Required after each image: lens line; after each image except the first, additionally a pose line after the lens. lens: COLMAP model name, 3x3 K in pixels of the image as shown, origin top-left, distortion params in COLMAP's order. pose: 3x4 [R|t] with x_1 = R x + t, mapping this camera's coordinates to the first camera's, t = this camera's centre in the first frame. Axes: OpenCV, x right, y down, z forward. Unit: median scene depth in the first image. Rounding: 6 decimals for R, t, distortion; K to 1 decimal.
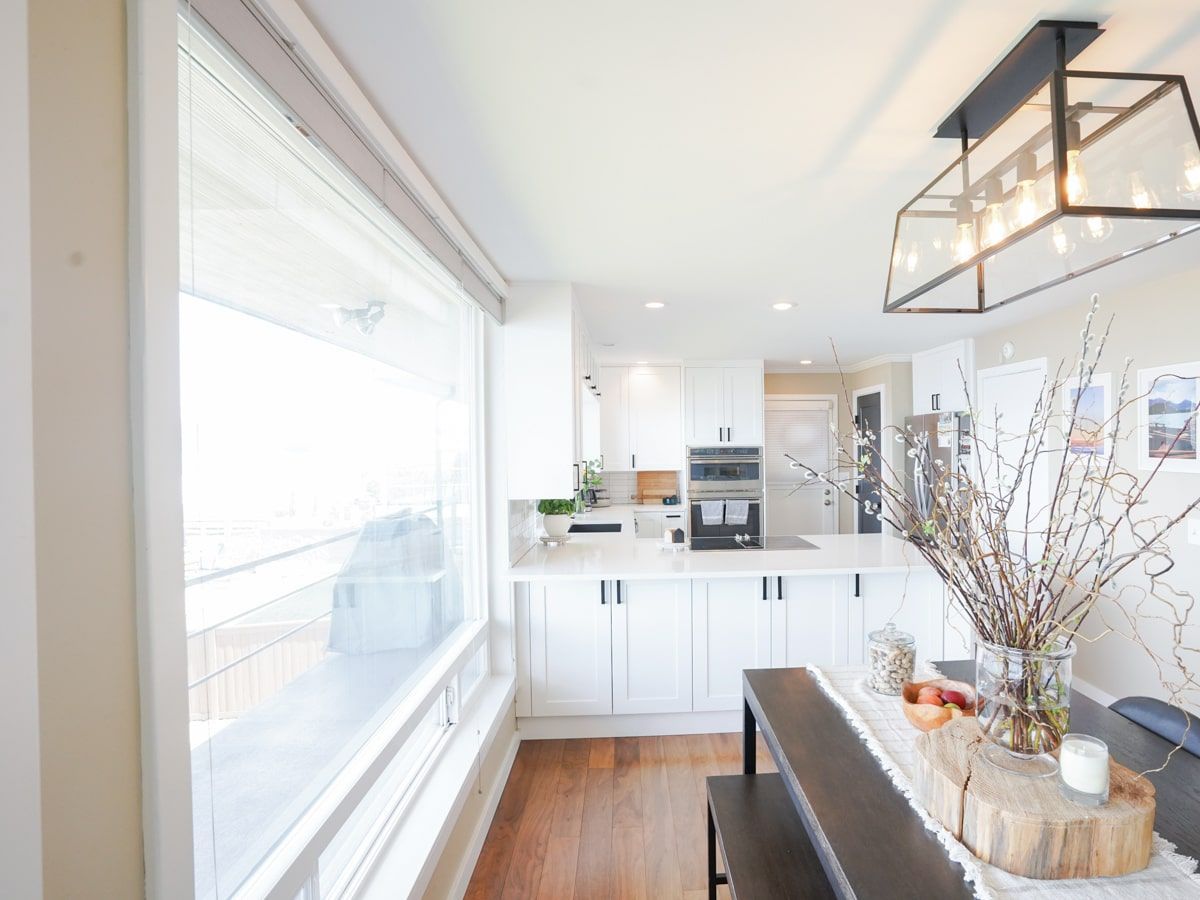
lens RADIAL K [[634.1, 0, 696.1], [0, 634.1, 454.2], [0, 0, 1]] dist [-0.000611, -0.000042]
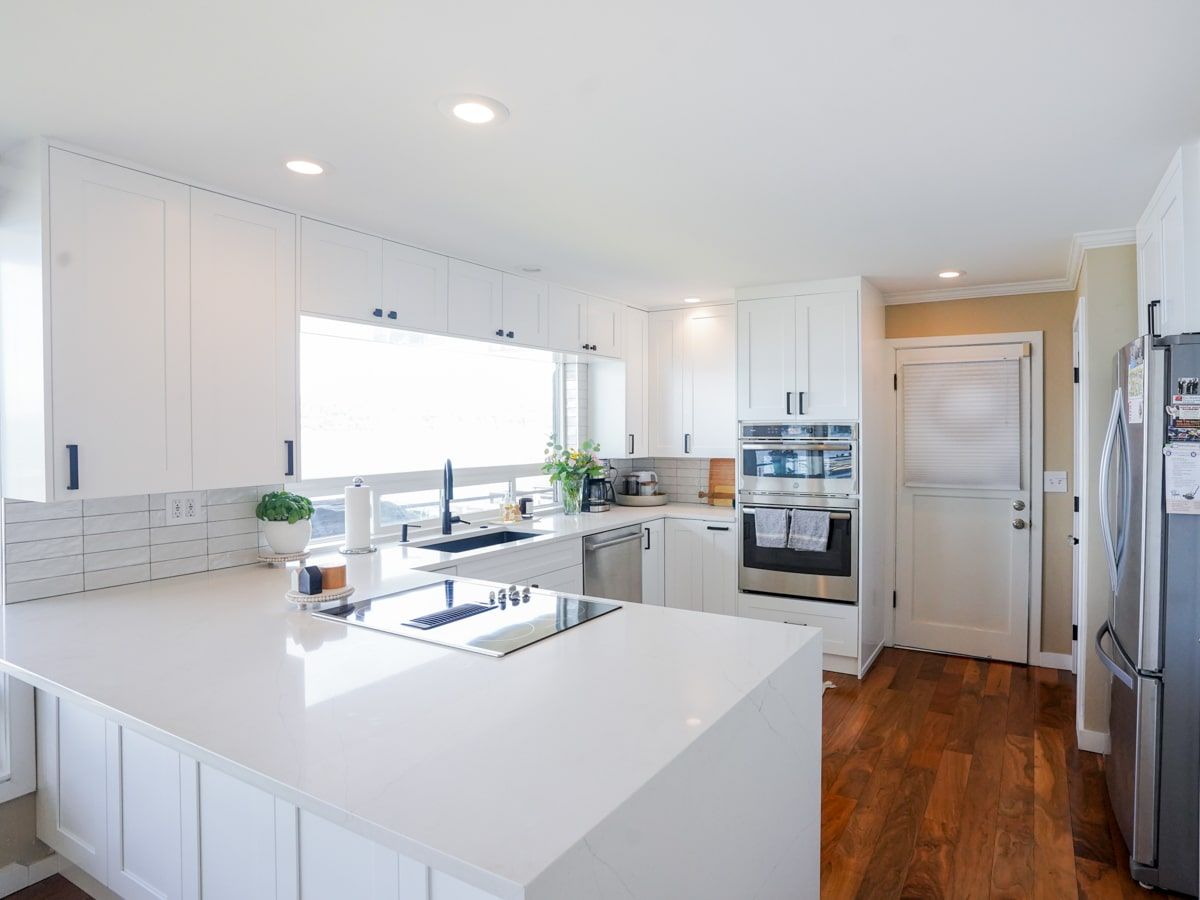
lens RADIAL K [[663.6, 0, 689.6], [0, 663.6, 450.6], [0, 0, 1]] dist [-0.061291, 0.031269]
pose [[0.847924, 0.025941, -0.529483, 0.299633], [-0.014019, 0.999550, 0.026521, -0.000750], [0.529932, -0.015065, 0.847906, 0.398677]]
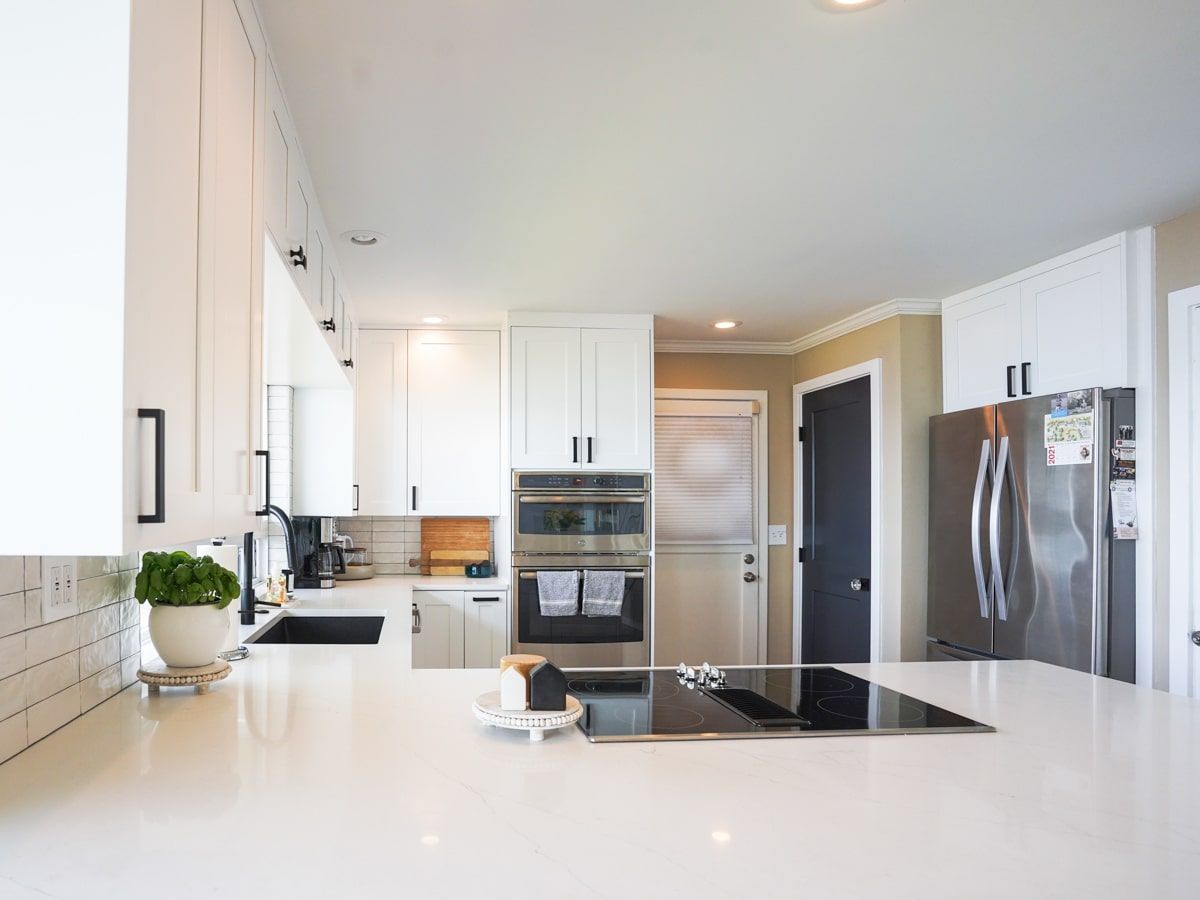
lens RADIAL K [[739.1, 0, 475.8], [0, 739.1, 505.4], [0, 0, 1]] dist [-0.026226, 0.001938]
pose [[0.999660, 0.013574, -0.022261, -0.031264], [-0.013882, 0.999809, -0.013737, 0.026410], [0.022070, 0.014041, 0.999658, 0.364188]]
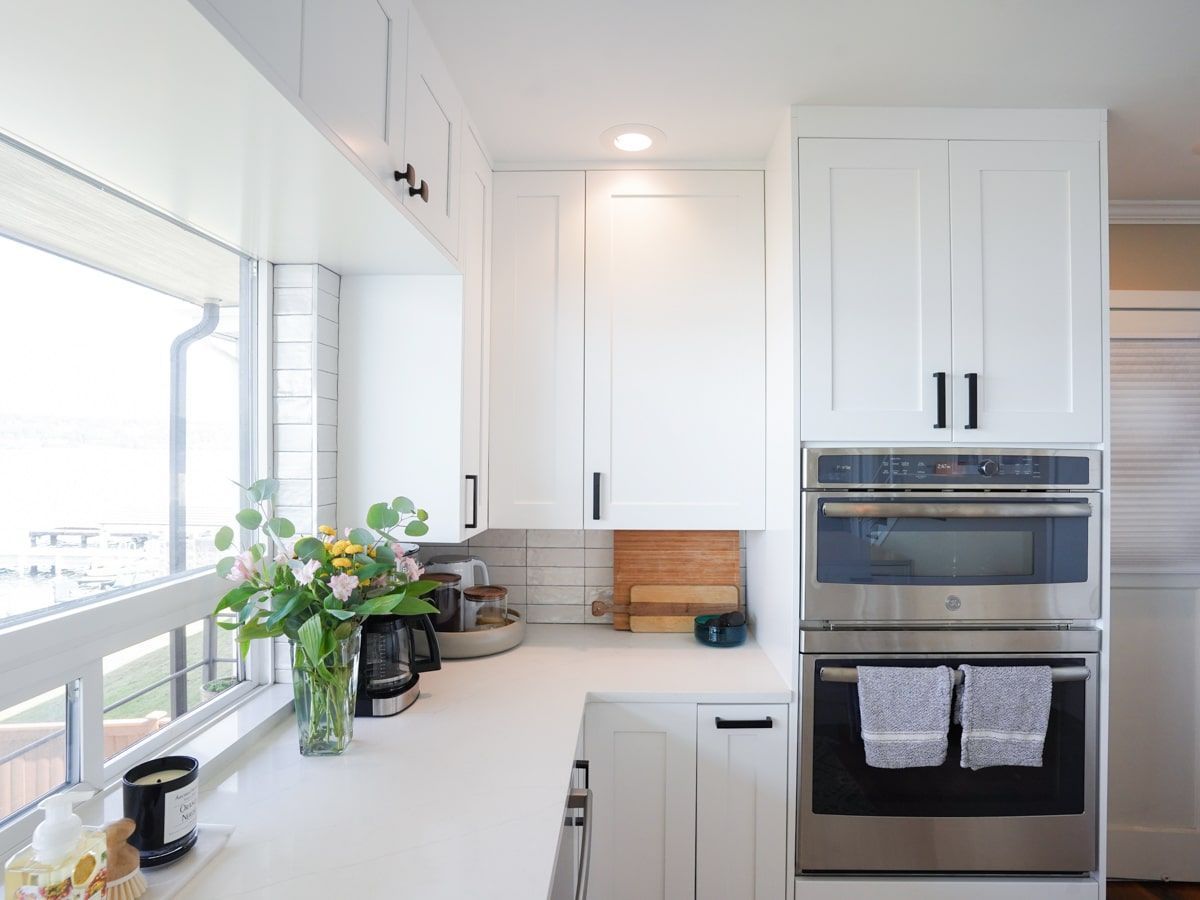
lens RADIAL K [[680.0, 0, 626.3], [0, 680.0, 451.8], [0, 0, 1]] dist [-0.075818, 0.041983]
pose [[0.993513, 0.015609, -0.112640, -0.053627], [-0.016974, 0.999794, -0.011171, -0.005905], [0.112443, 0.013011, 0.993573, 0.722842]]
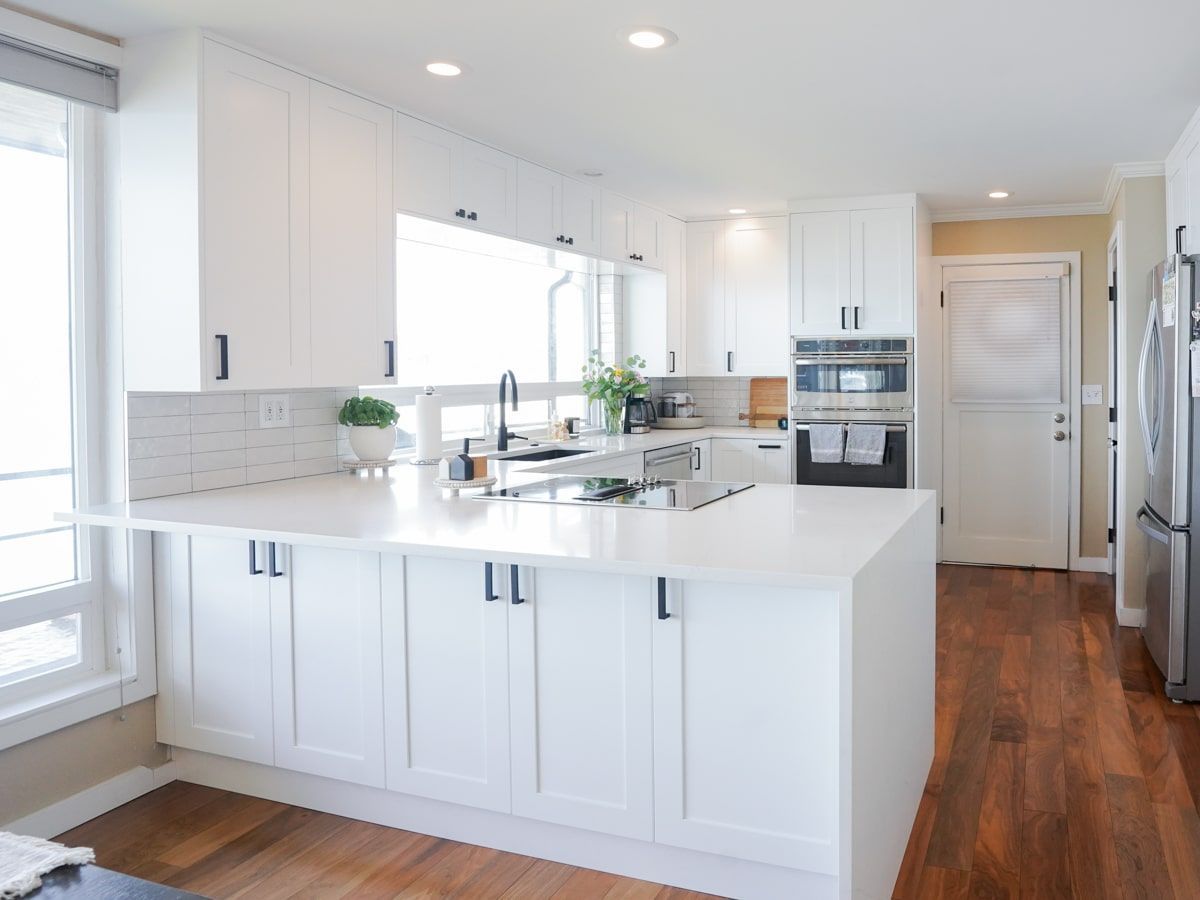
lens RADIAL K [[802.2, 0, 816.0], [0, 802.2, 385.0], [0, 0, 1]] dist [-0.067718, 0.036853]
pose [[0.937960, 0.012050, -0.346535, 0.284906], [-0.007911, 0.999880, 0.013354, 0.024382], [0.346654, -0.009784, 0.937942, 0.257241]]
